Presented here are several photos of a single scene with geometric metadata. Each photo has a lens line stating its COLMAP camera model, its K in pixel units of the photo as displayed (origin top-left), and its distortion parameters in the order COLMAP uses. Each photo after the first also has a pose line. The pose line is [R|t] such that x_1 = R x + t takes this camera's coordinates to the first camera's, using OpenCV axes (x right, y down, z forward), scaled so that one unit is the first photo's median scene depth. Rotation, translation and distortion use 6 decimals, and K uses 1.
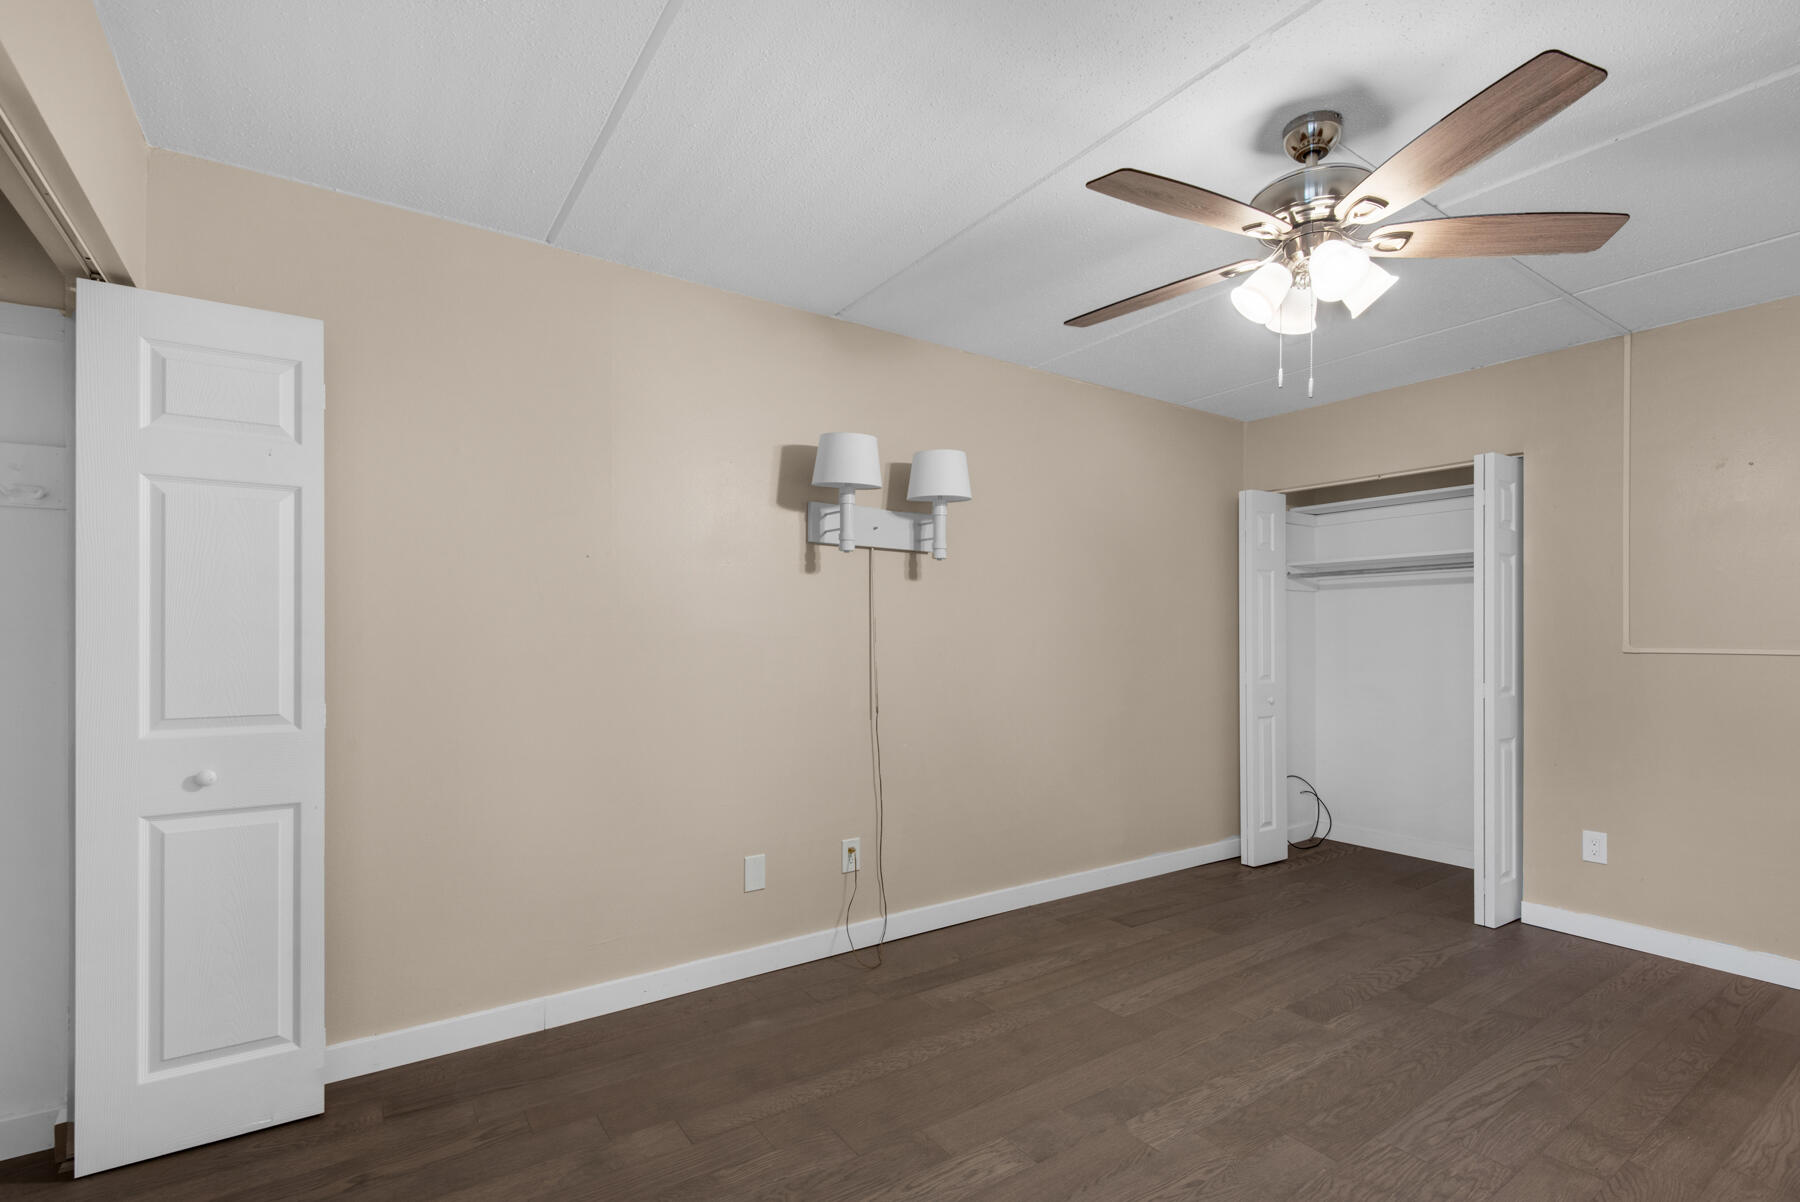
lens RADIAL K [[816.8, 0, 902.6], [0, 816.8, 616.7], [0, 0, 1]] dist [0.028845, -0.021805]
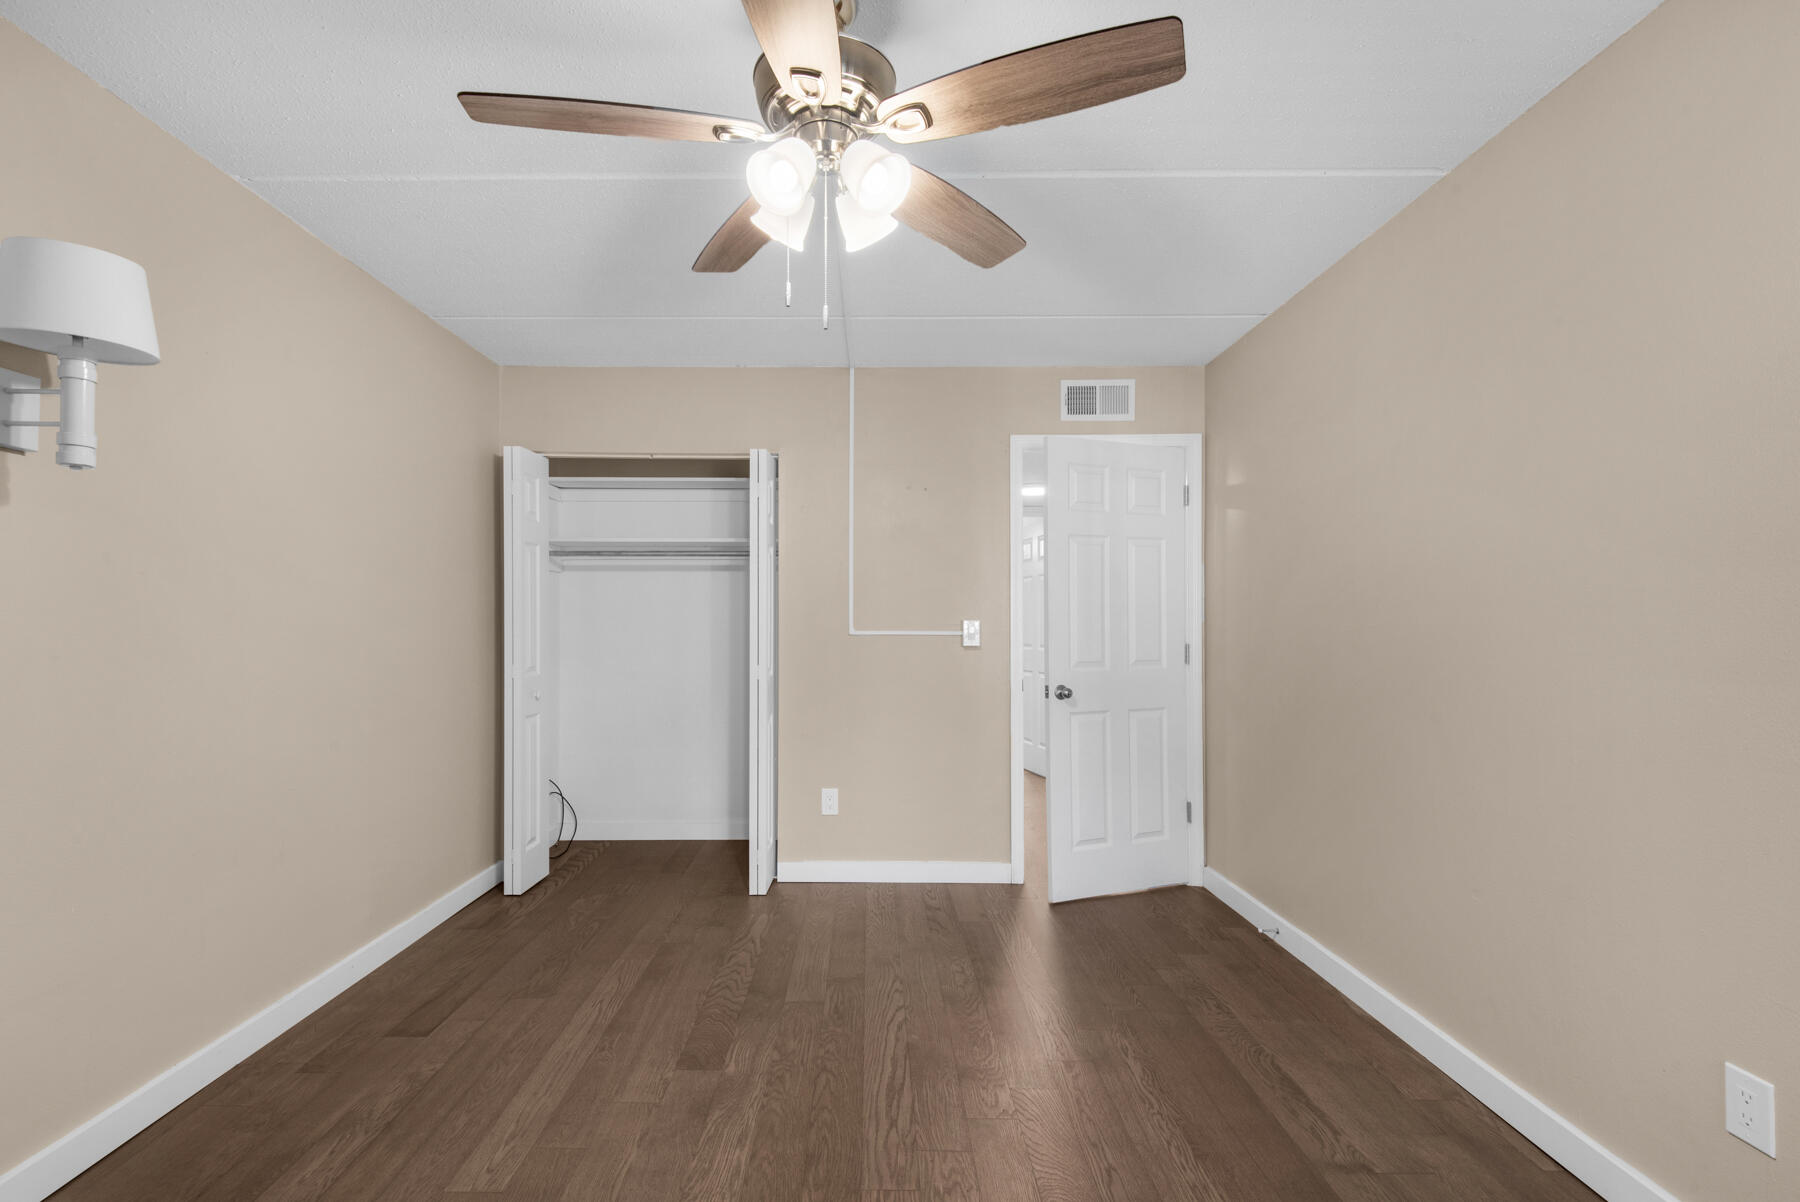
lens RADIAL K [[827.9, 0, 860.7], [0, 827.9, 615.3], [0, 0, 1]] dist [0.032688, -0.023418]
pose [[0.574739, 0.007326, 0.818304, -0.105319], [-0.020501, 0.999775, 0.005448, 0.009246], [-0.818080, -0.019908, 0.574760, 0.325779]]
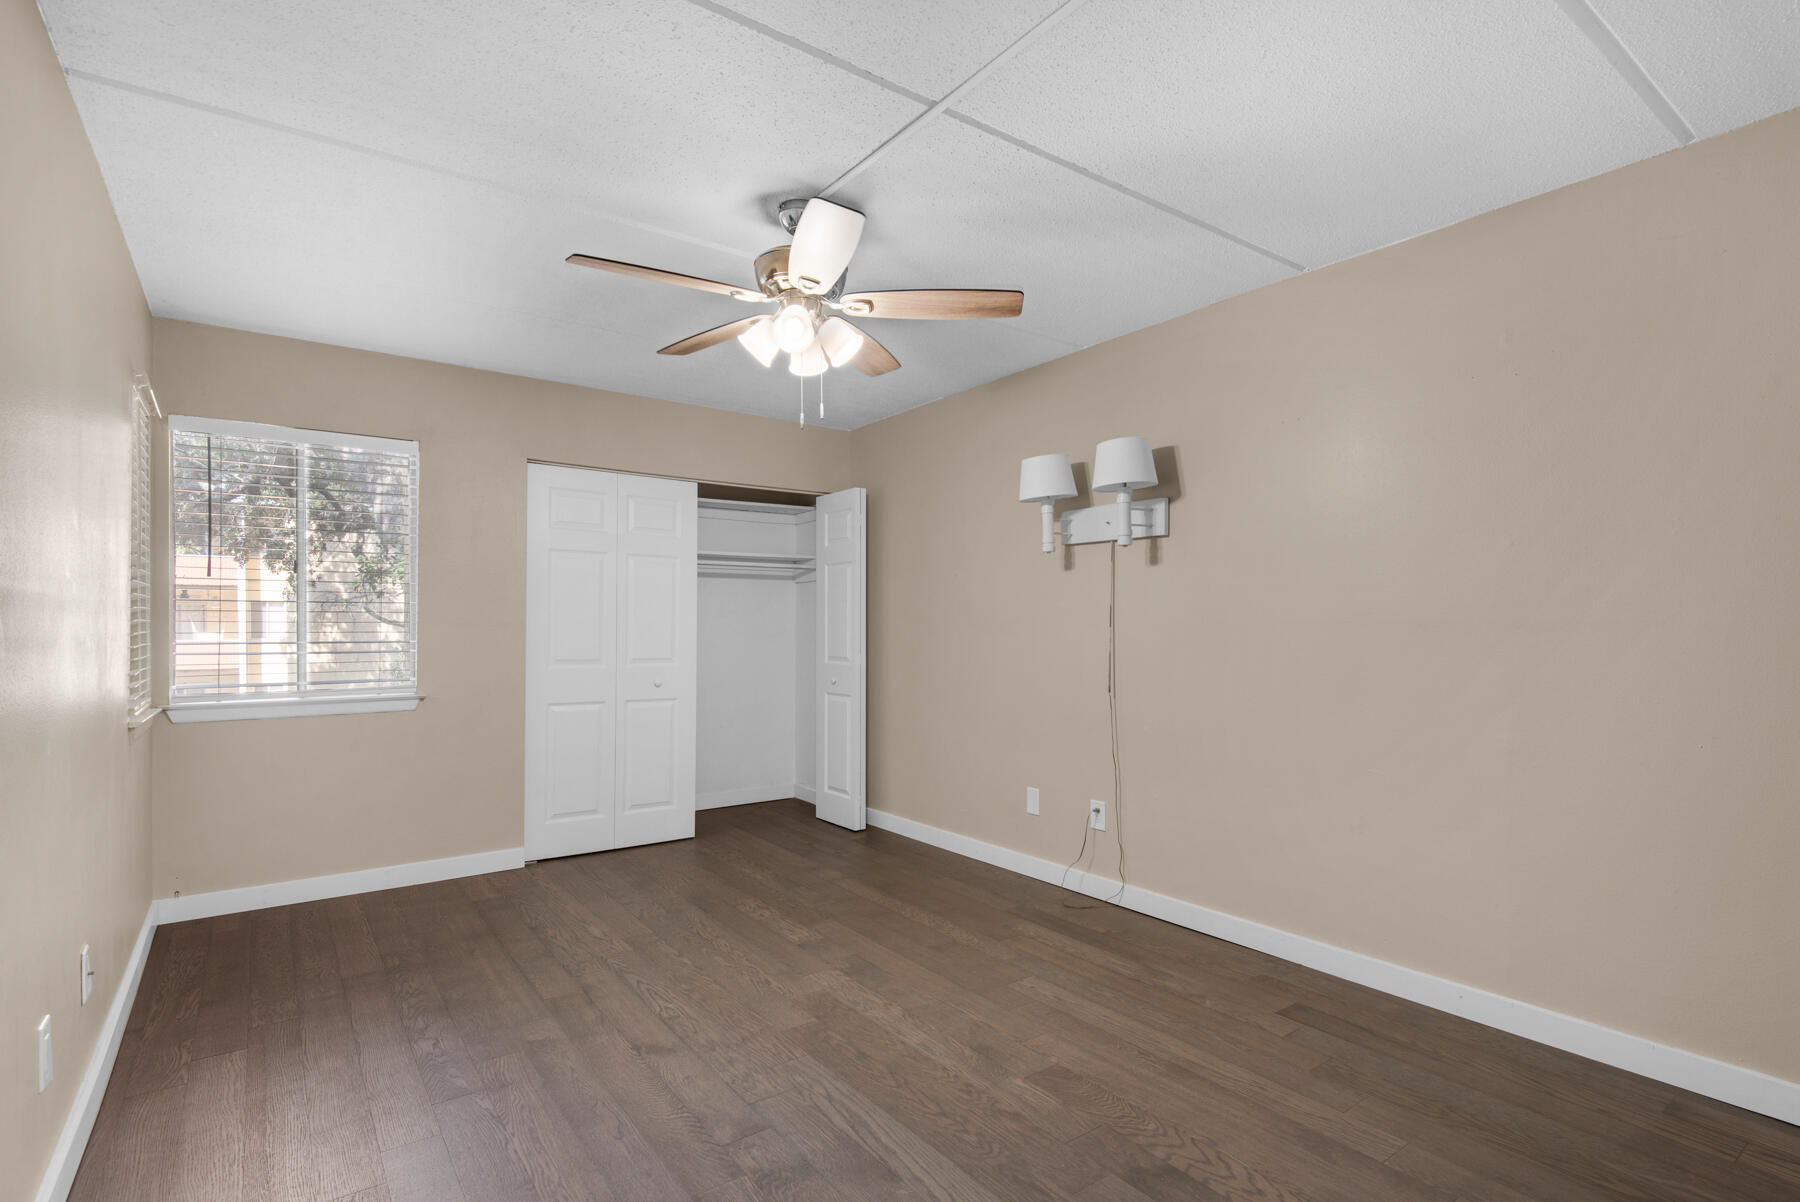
lens RADIAL K [[873.4, 0, 908.8], [0, 873.4, 612.2], [0, 0, 1]] dist [0.022466, -0.020143]
pose [[0.035362, -0.021905, -0.999134, 1.178191], [0.026483, 0.999429, -0.020974, 0.029704], [0.999024, -0.025719, 0.035922, 0.722677]]
